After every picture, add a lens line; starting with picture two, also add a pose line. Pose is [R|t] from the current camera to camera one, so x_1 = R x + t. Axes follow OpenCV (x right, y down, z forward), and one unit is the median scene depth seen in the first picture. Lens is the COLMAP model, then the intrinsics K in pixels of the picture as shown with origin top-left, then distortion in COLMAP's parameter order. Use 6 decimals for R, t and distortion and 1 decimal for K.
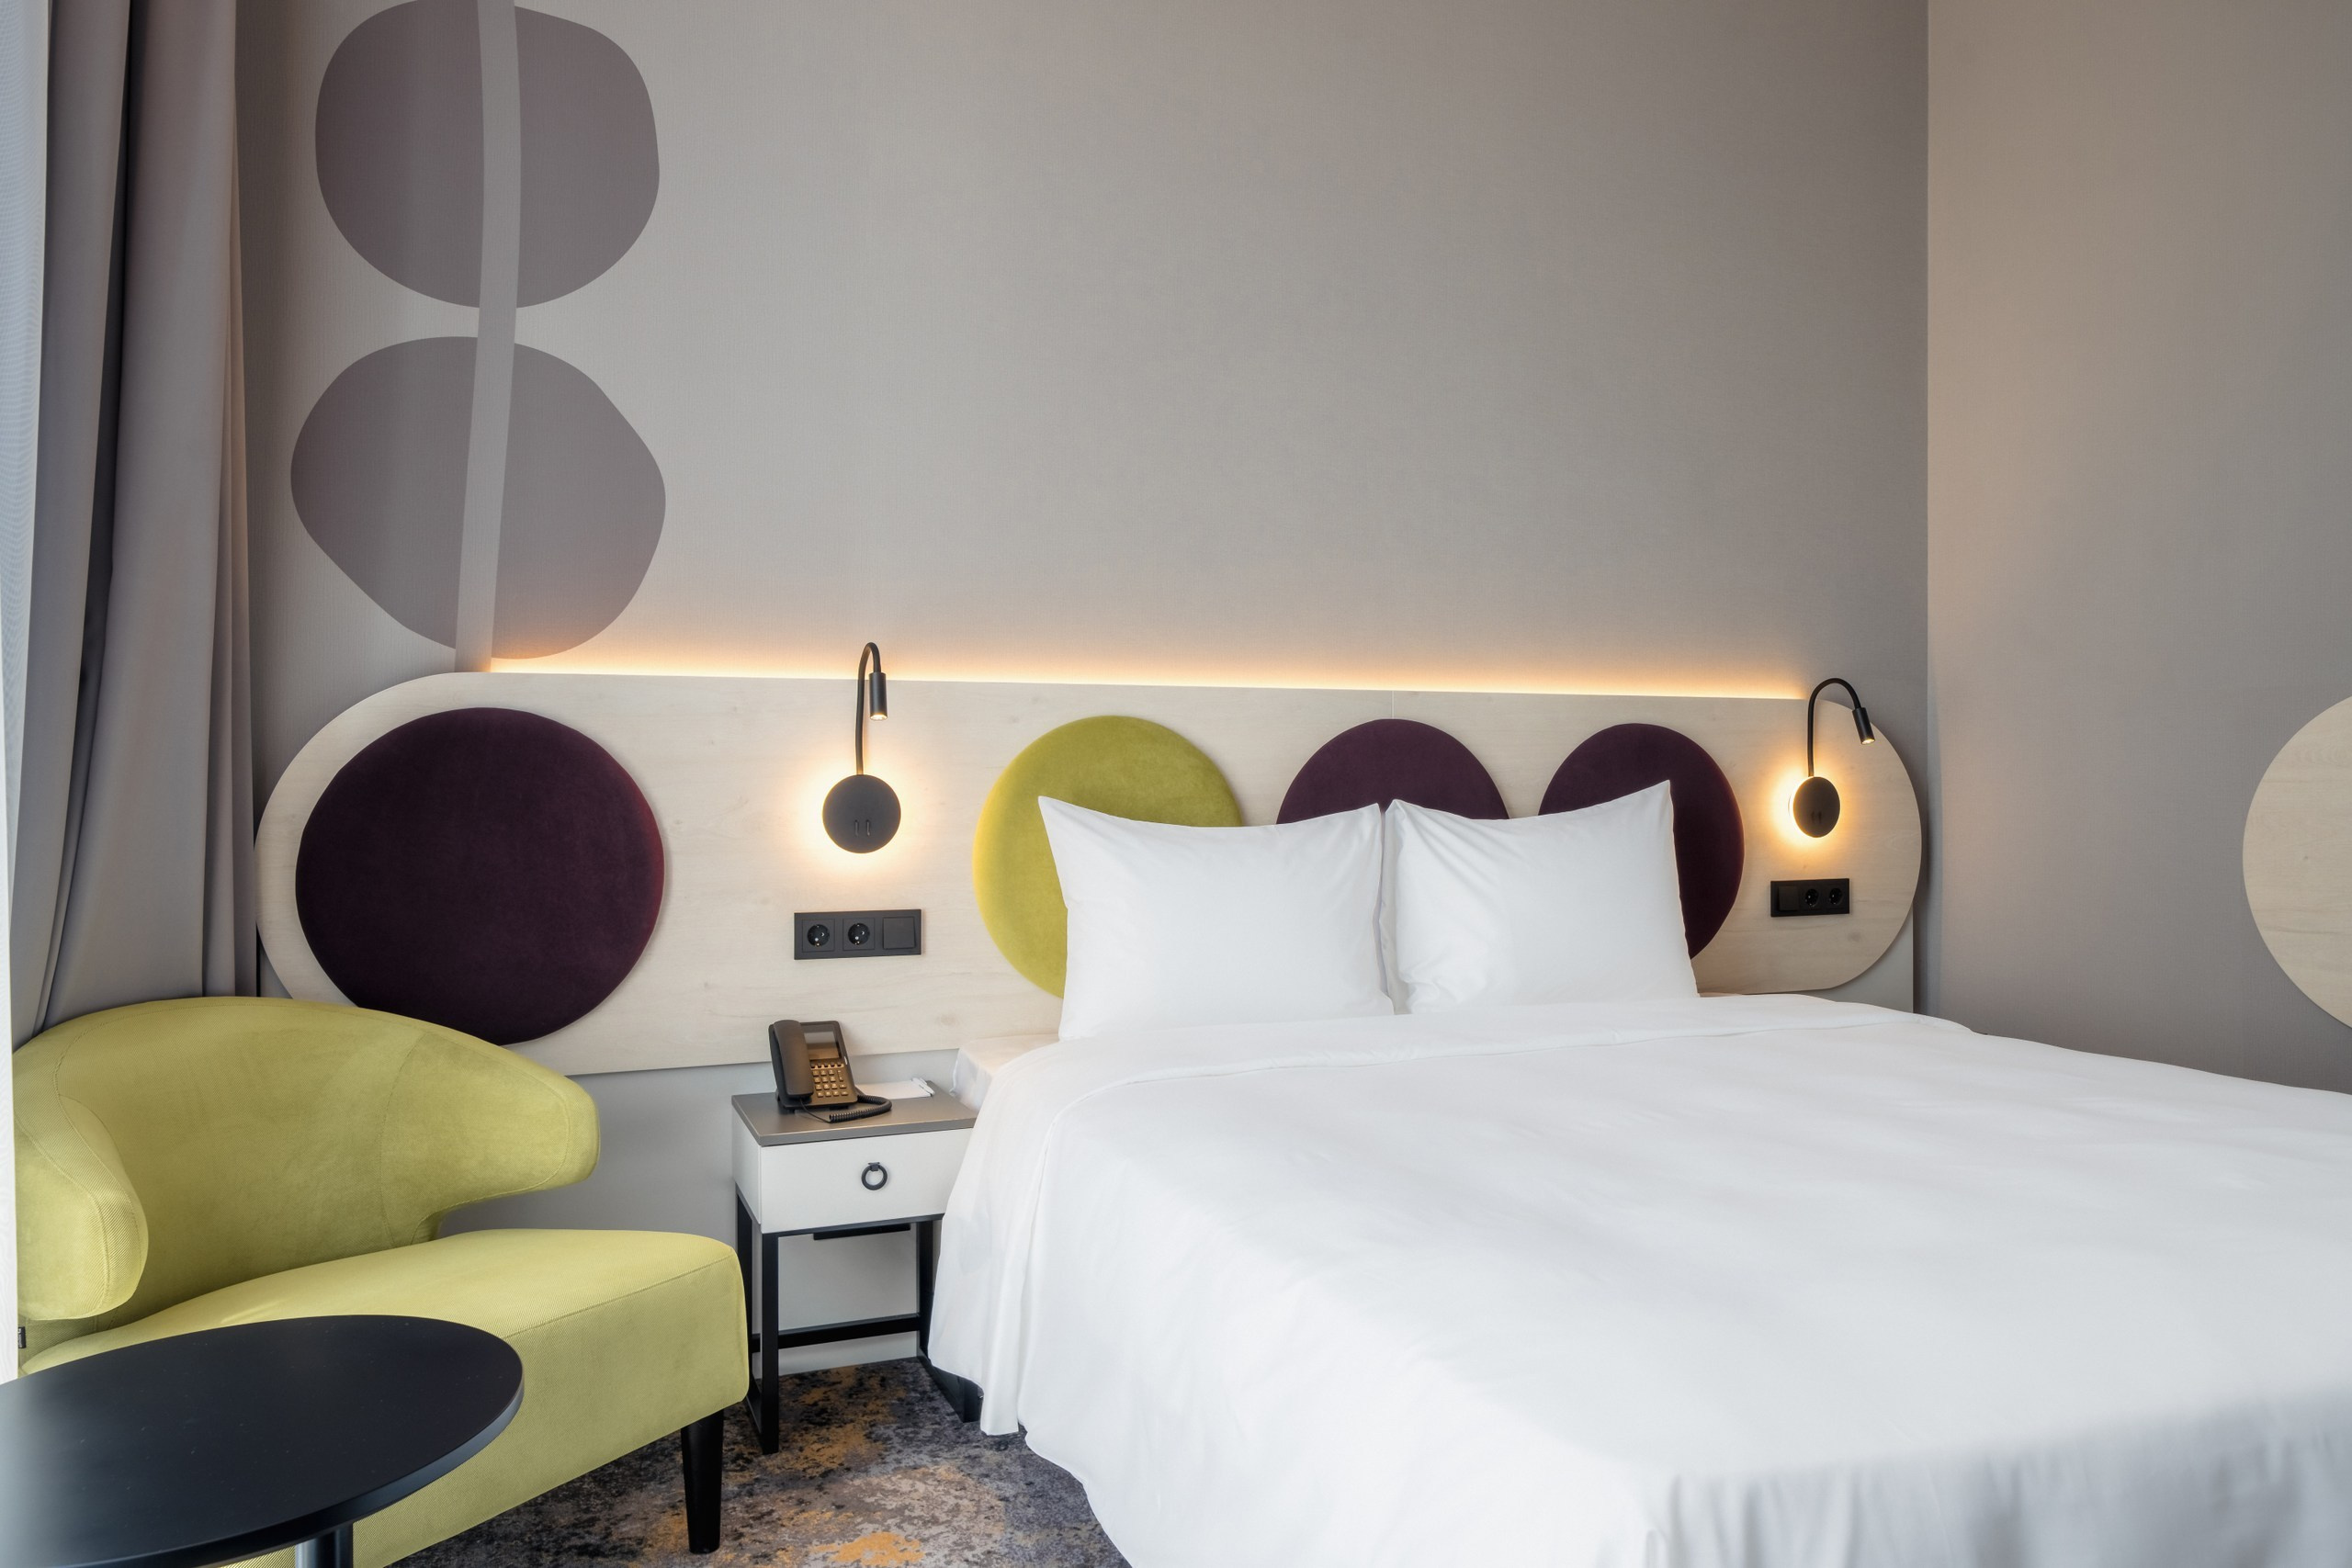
lens RADIAL K [[1599.6, 0, 1196.4], [0, 1599.6, 781.5], [0, 0, 1]] dist [-0.004158, -0.005201]
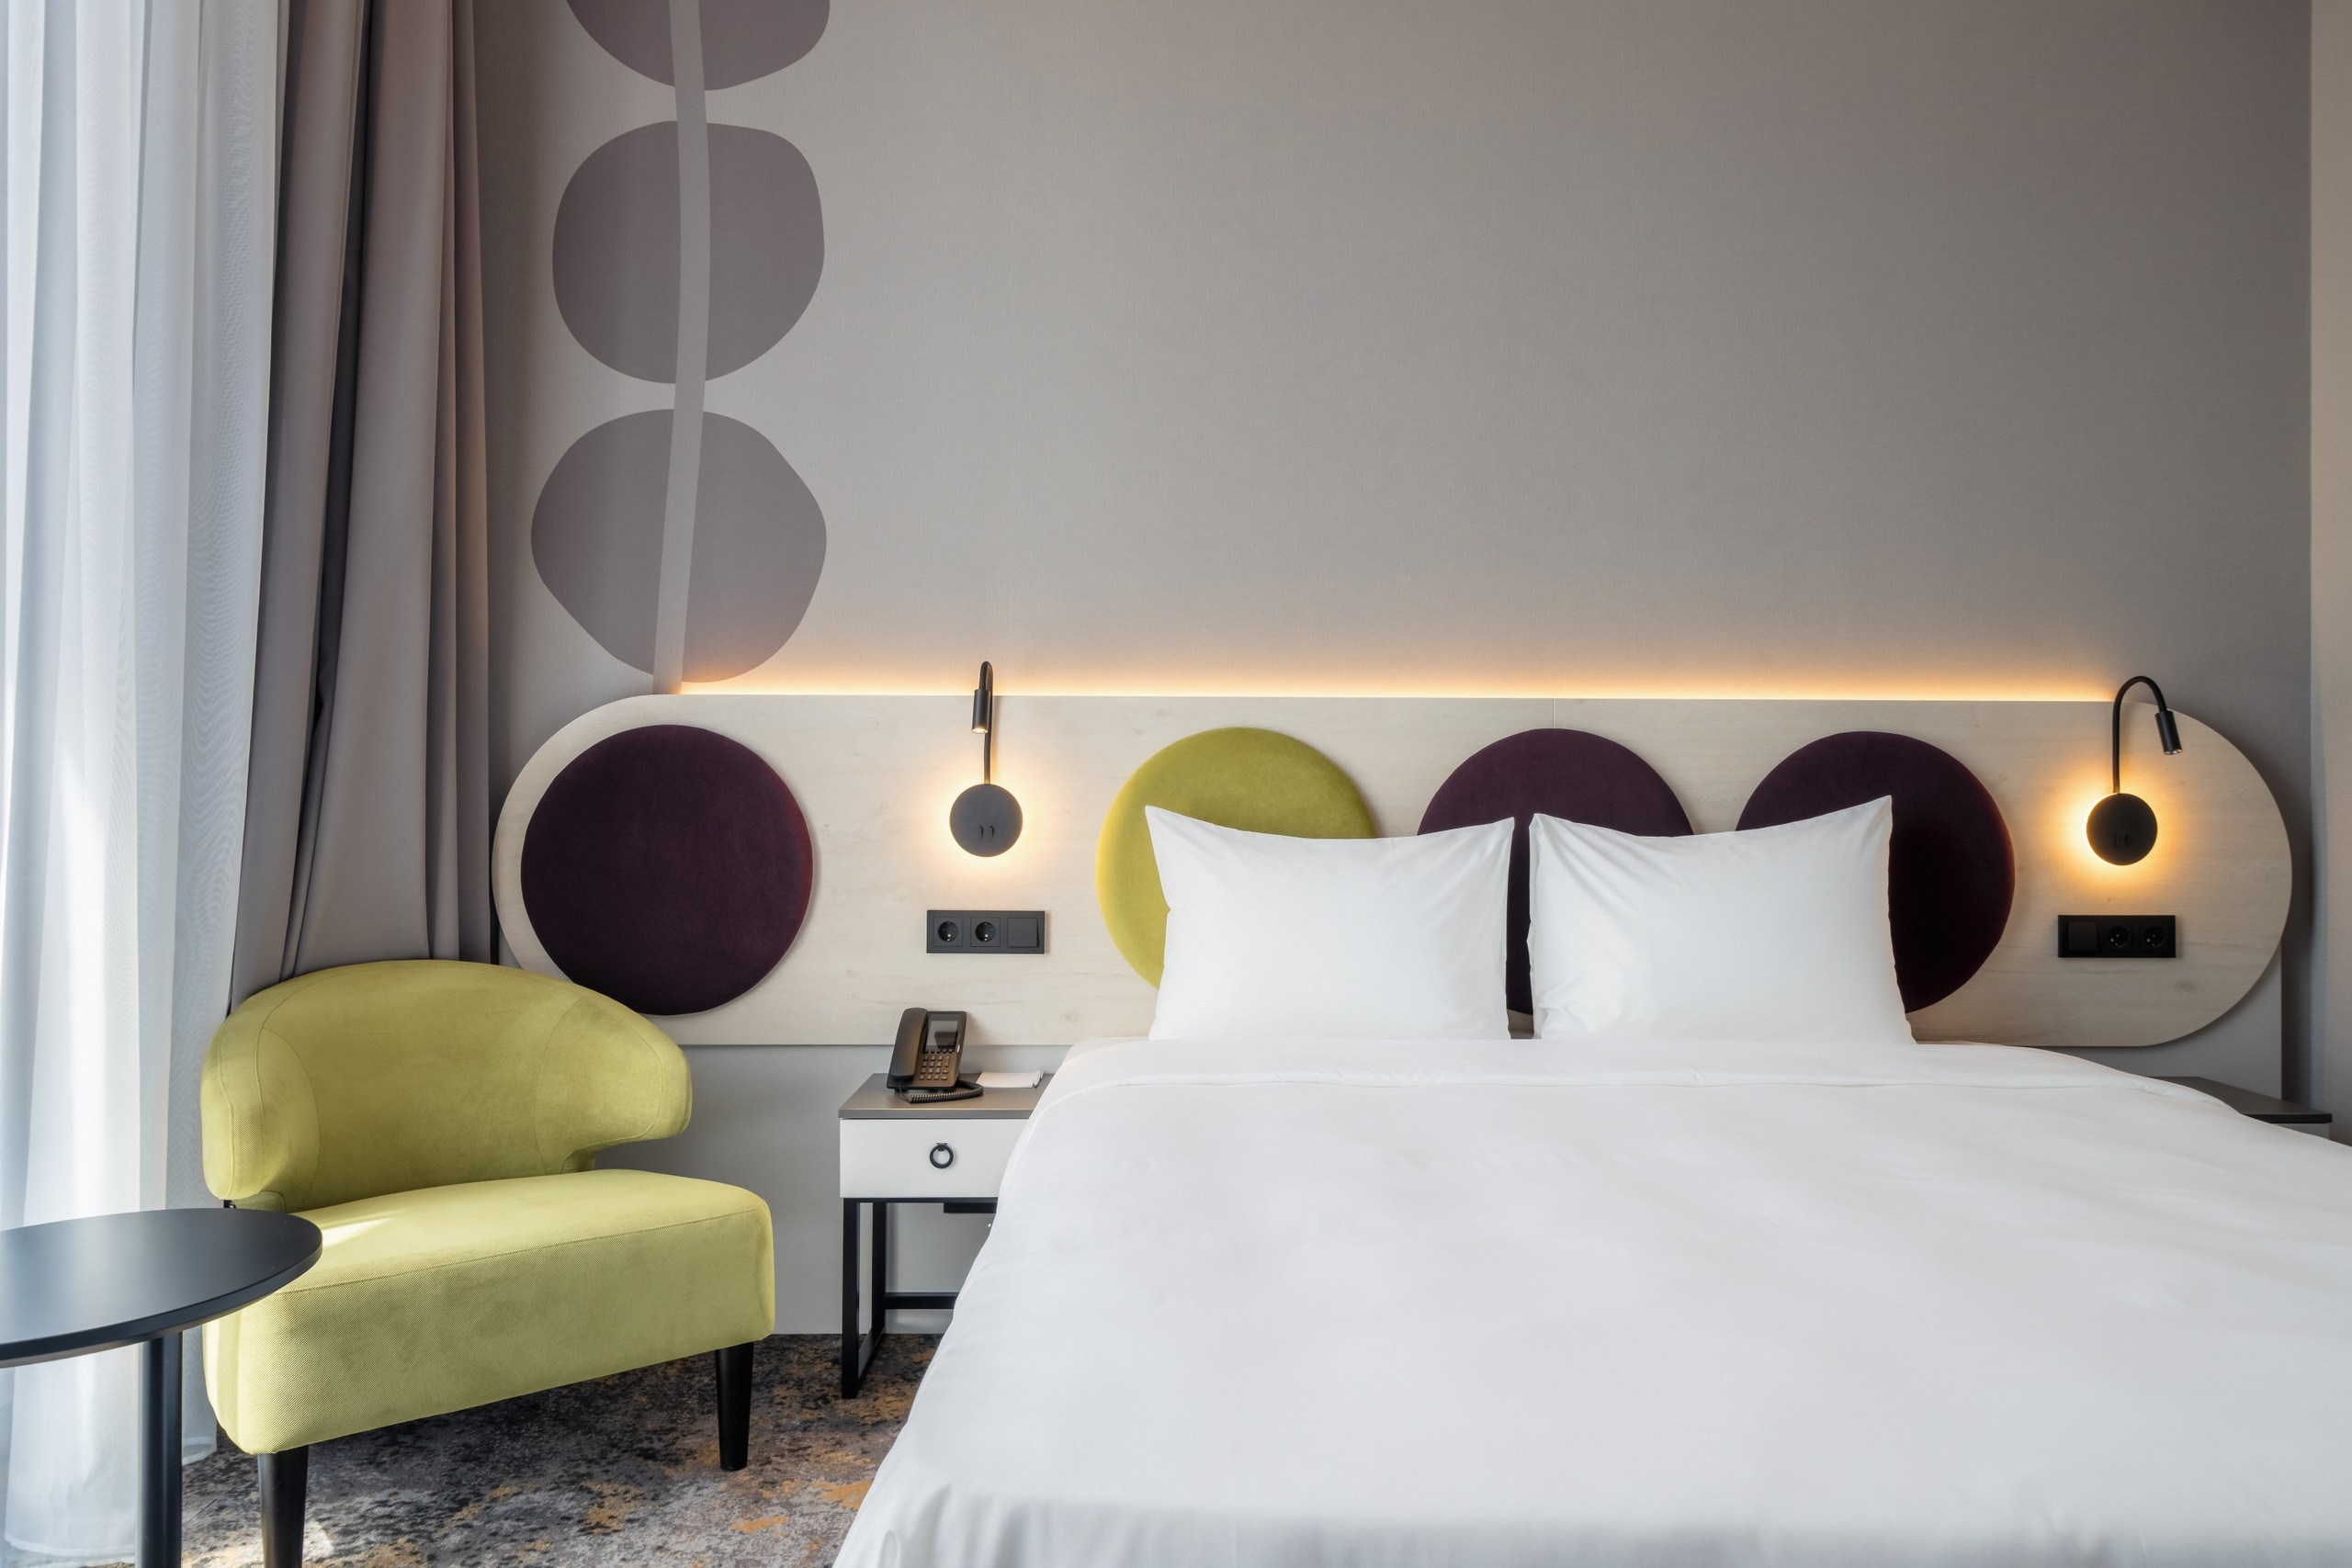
lens RADIAL K [[1599.6, 0, 1196.4], [0, 1599.6, 781.5], [0, 0, 1]] dist [-0.004158, -0.005201]
pose [[0.929865, 0.003846, -0.367880, 0.323393], [-0.007653, 0.999931, -0.008889, 0.002616], [0.367821, 0.011081, 0.929831, 0.052565]]
